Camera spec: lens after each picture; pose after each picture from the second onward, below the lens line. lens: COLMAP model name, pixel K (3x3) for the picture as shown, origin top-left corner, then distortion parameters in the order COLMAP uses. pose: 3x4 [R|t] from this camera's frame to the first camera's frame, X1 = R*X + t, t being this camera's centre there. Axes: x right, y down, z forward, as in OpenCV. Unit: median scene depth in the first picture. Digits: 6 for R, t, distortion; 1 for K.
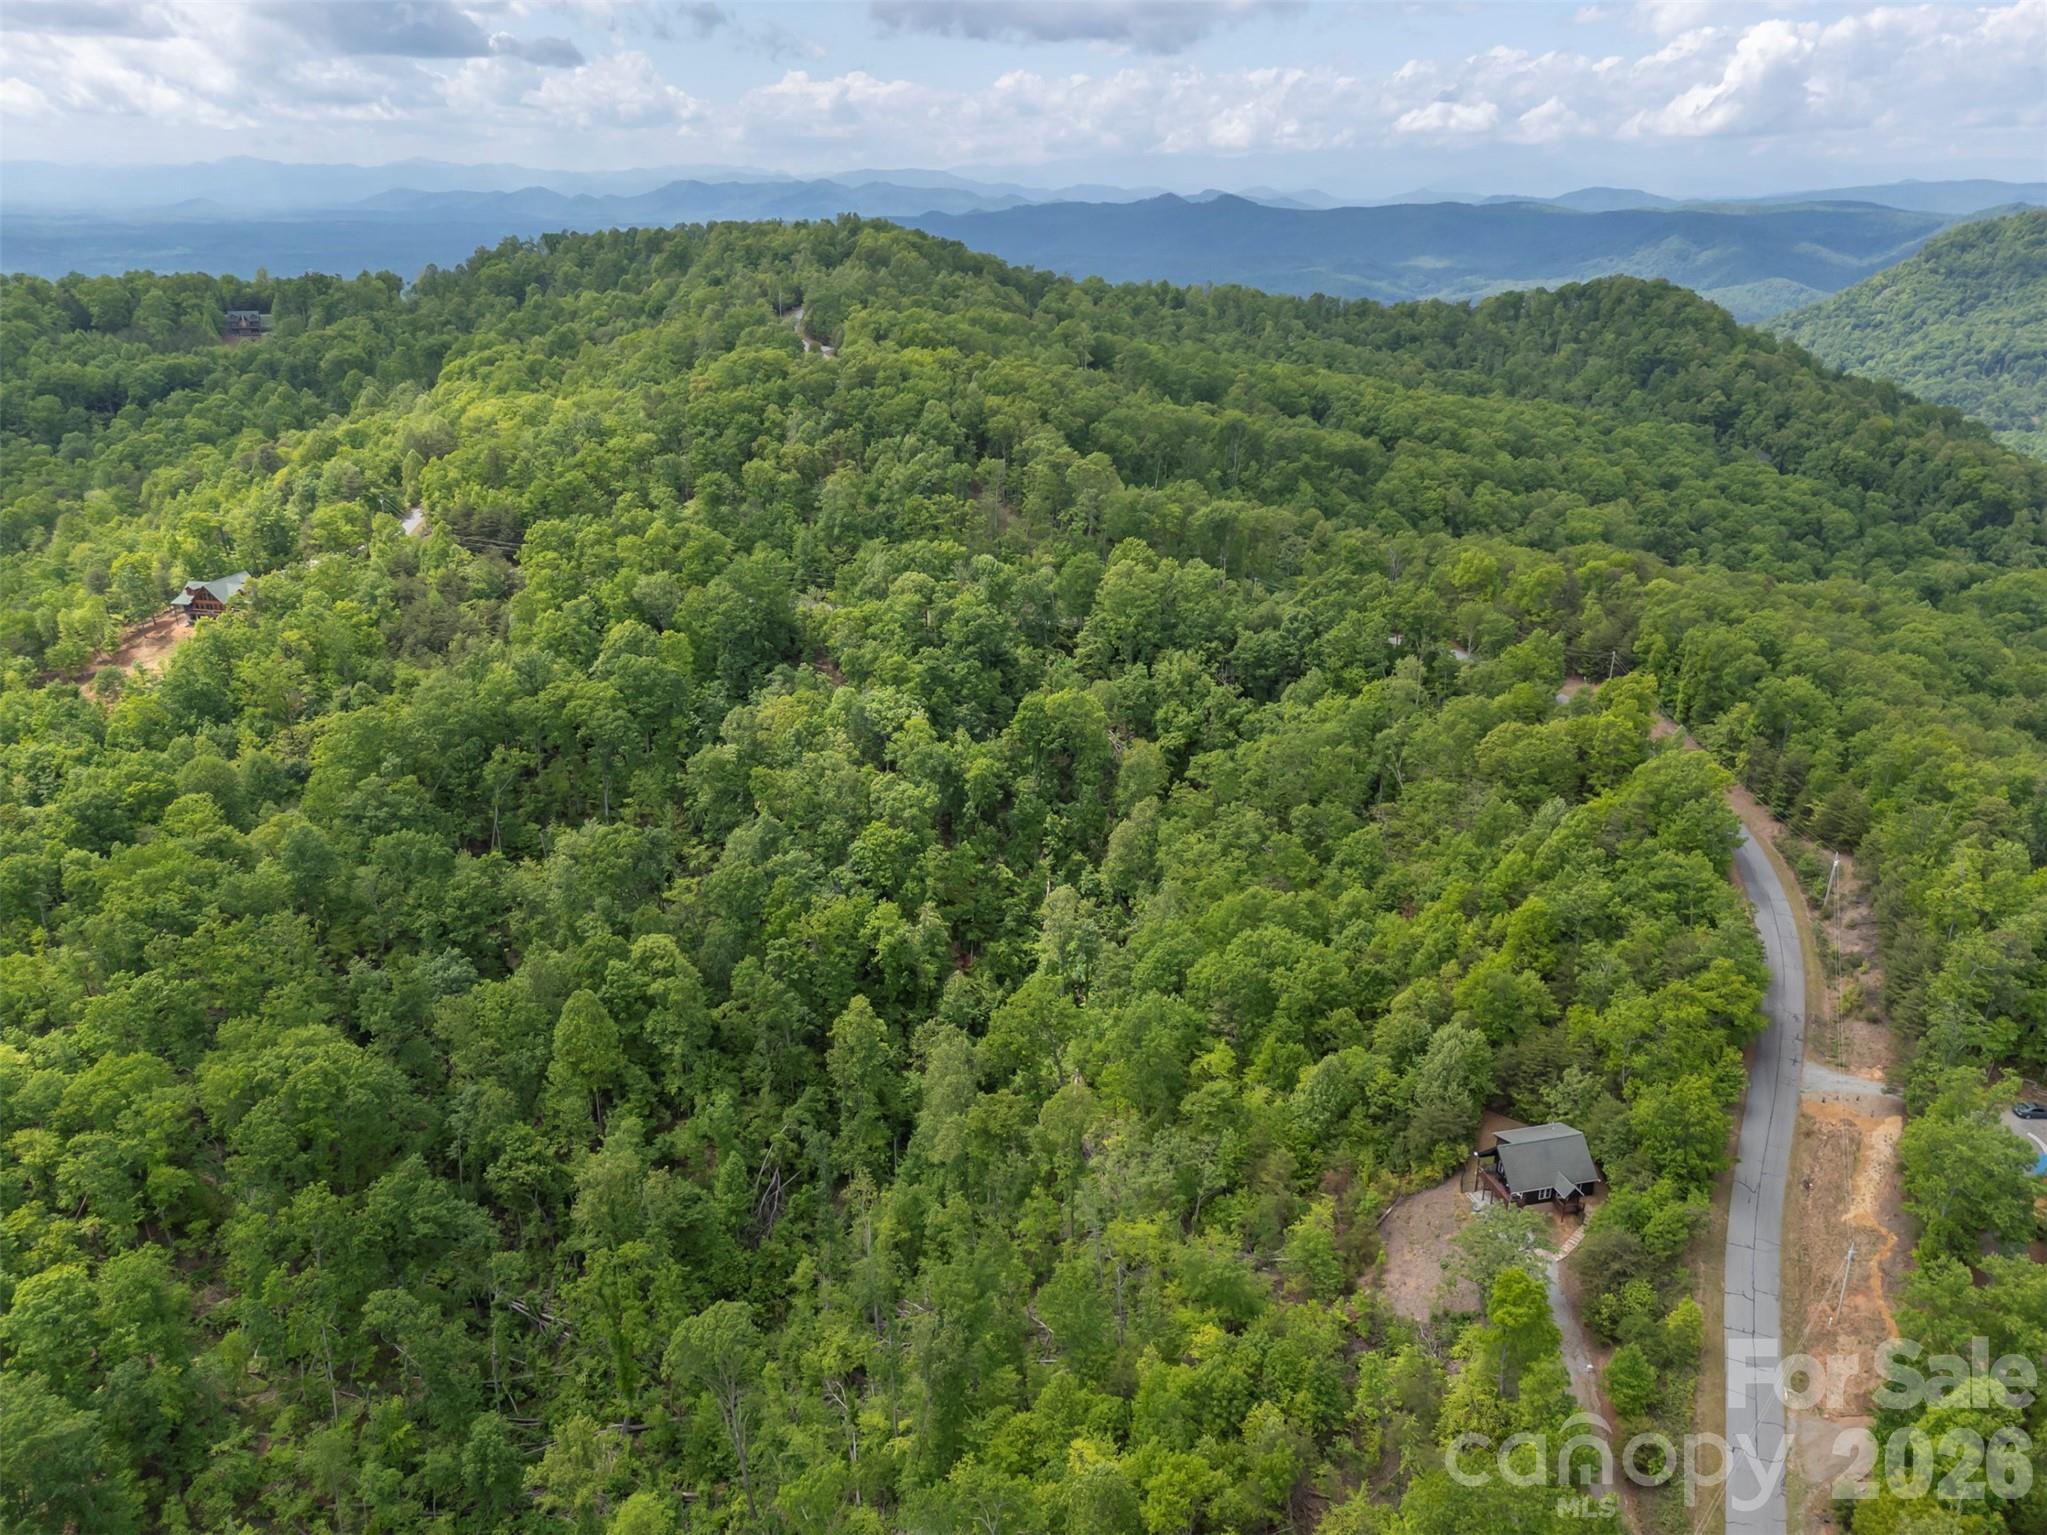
lens RADIAL K [[1494.5, 0, 1014.1], [0, 1494.5, 759.1], [0, 0, 1]] dist [0.096819, -0.072638]
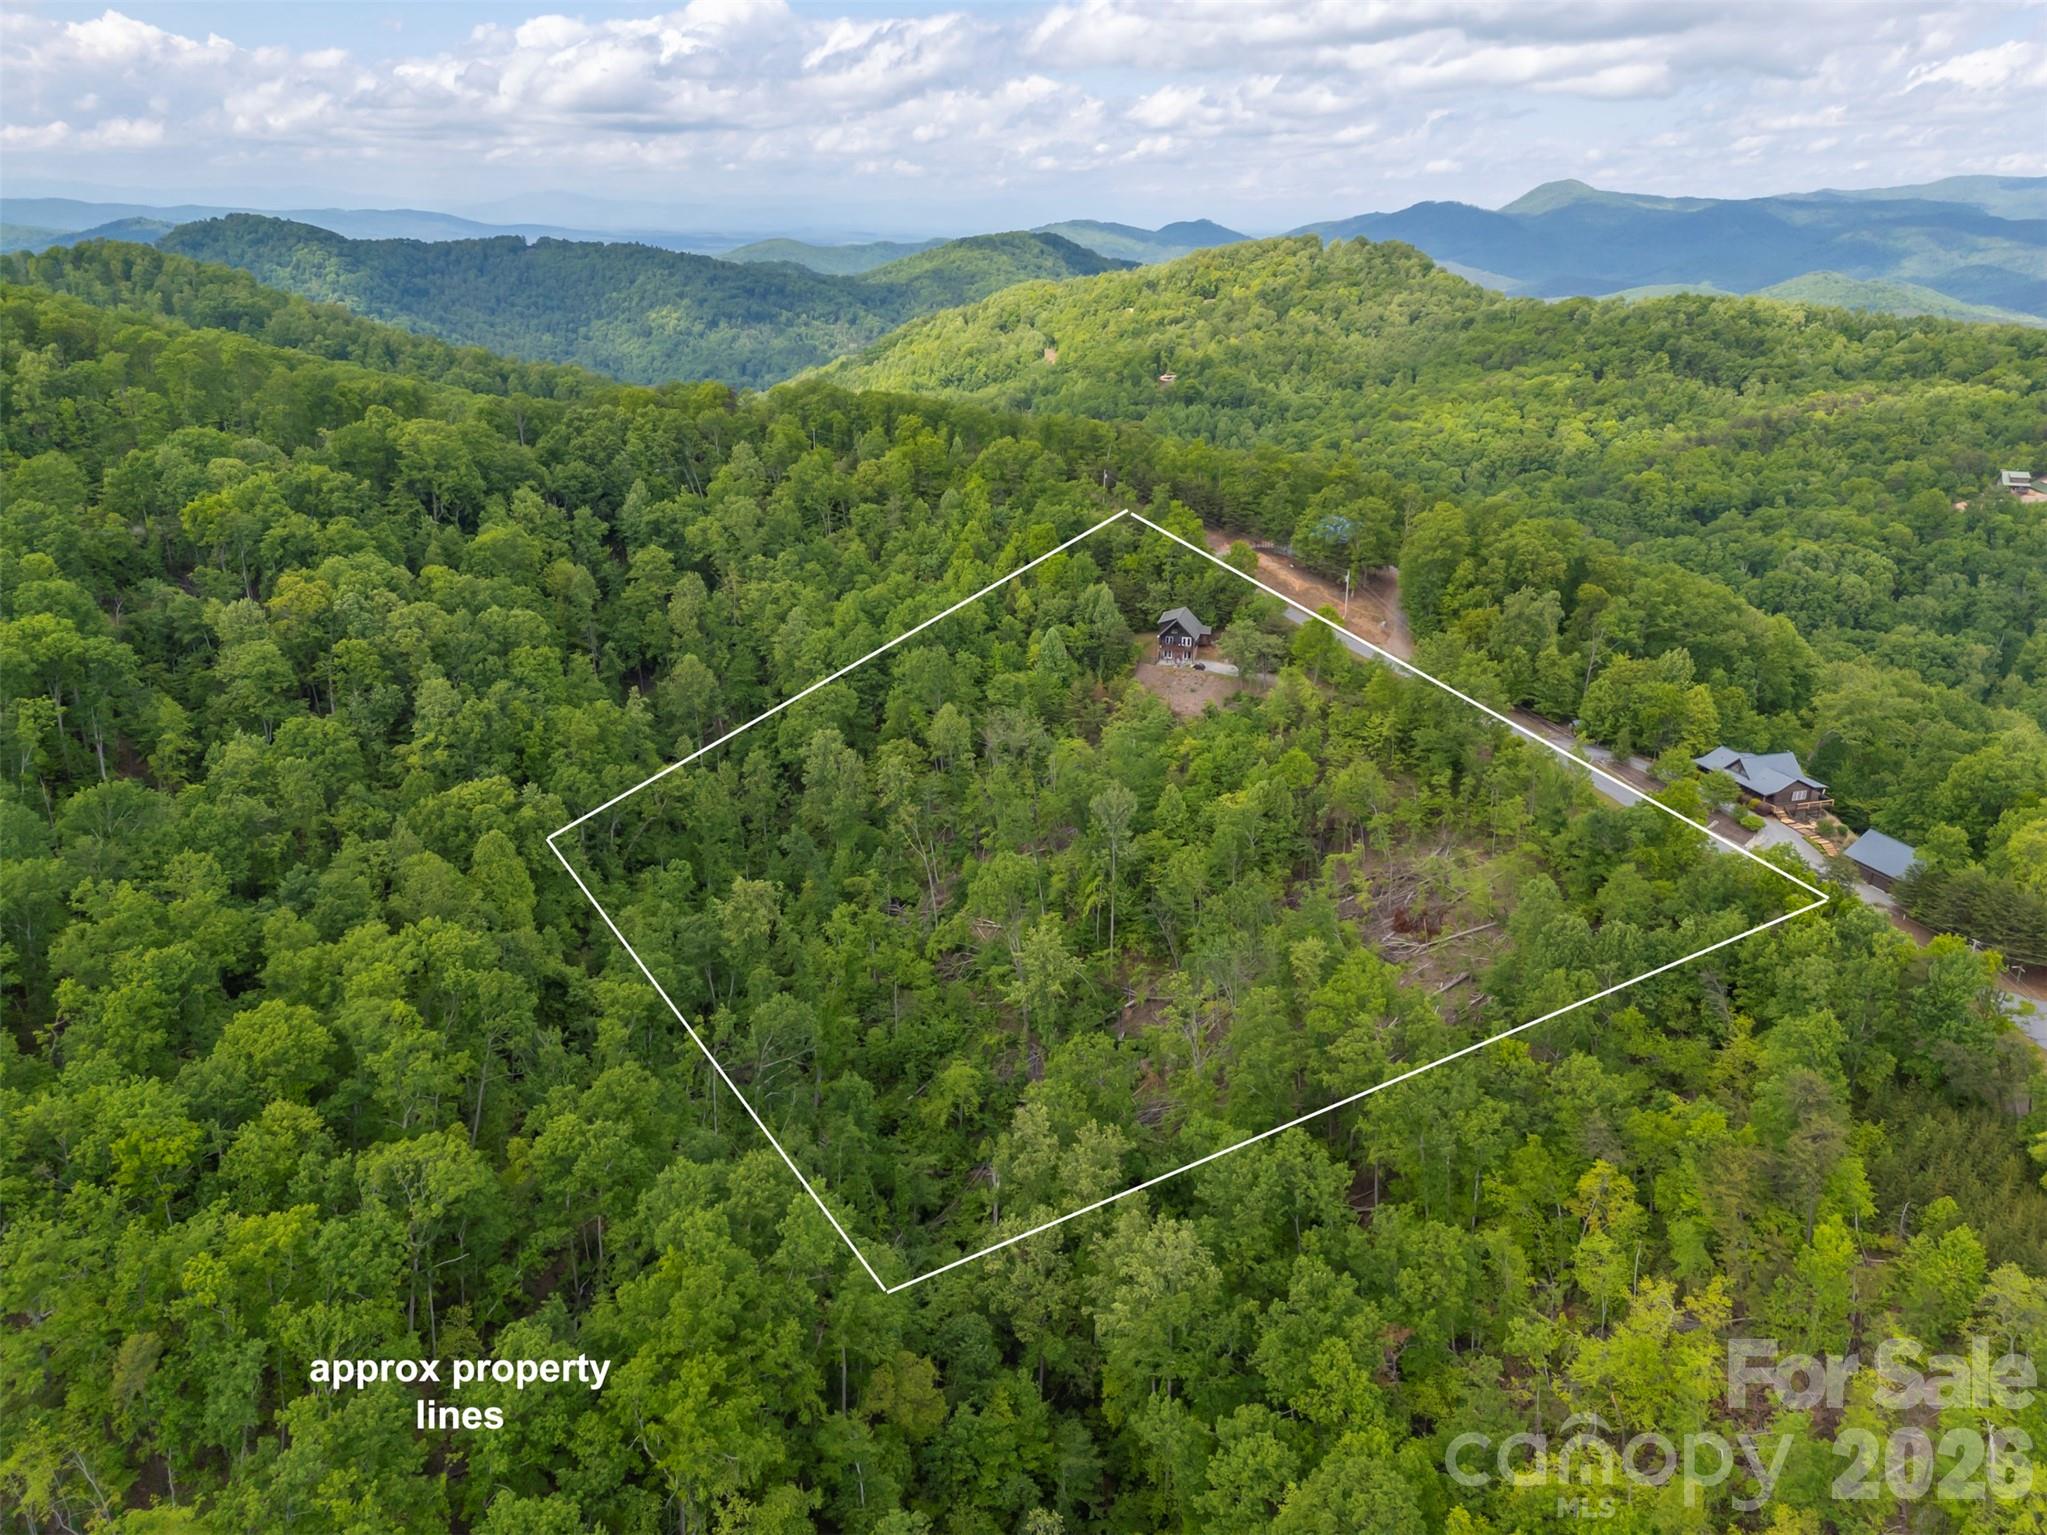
lens RADIAL K [[1494.5, 0, 1013.1], [0, 1494.5, 755.6], [0, 0, 1]] dist [0.096819, -0.072638]
pose [[0.476007, -0.293762, 0.828928, -0.766499], [0.313354, 0.937353, 0.152245, 0.058307], [-0.821722, 0.187278, 0.538238, 0.195716]]
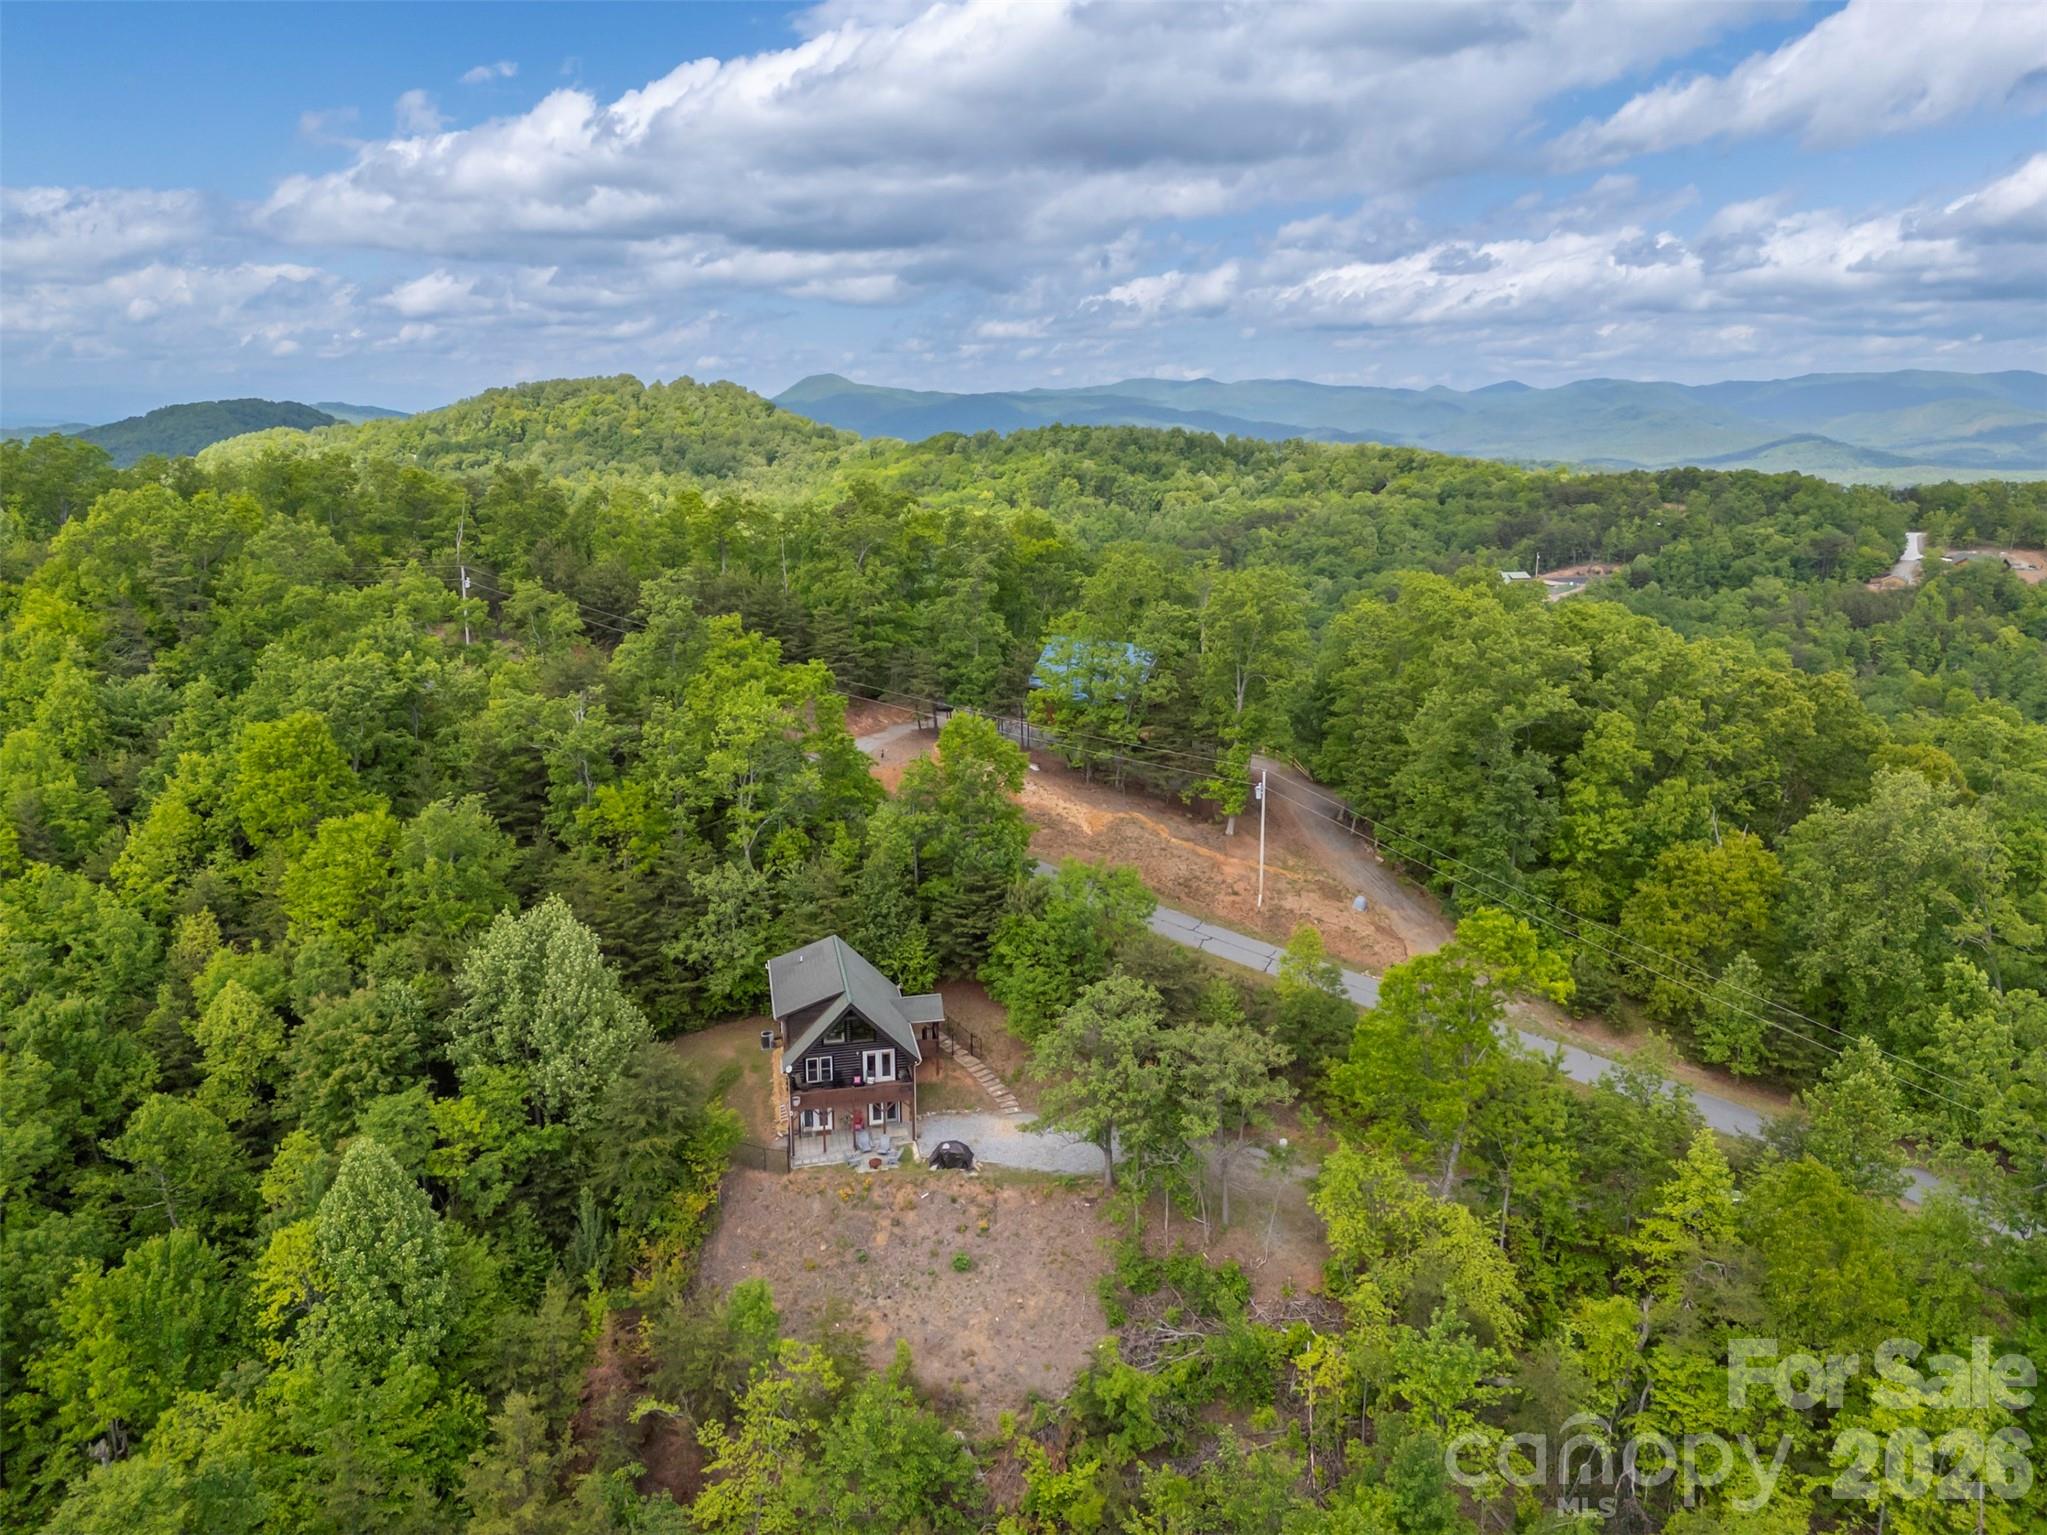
lens RADIAL K [[1494.5, 0, 1035.8], [0, 1494.5, 776.4], [0, 0, 1]] dist [0.096819, -0.072638]
pose [[0.038771, -0.238030, 0.970484, -0.078594], [0.359861, 0.909373, 0.208665, 0.075510], [-0.932200, 0.341149, 0.120916, 0.569056]]
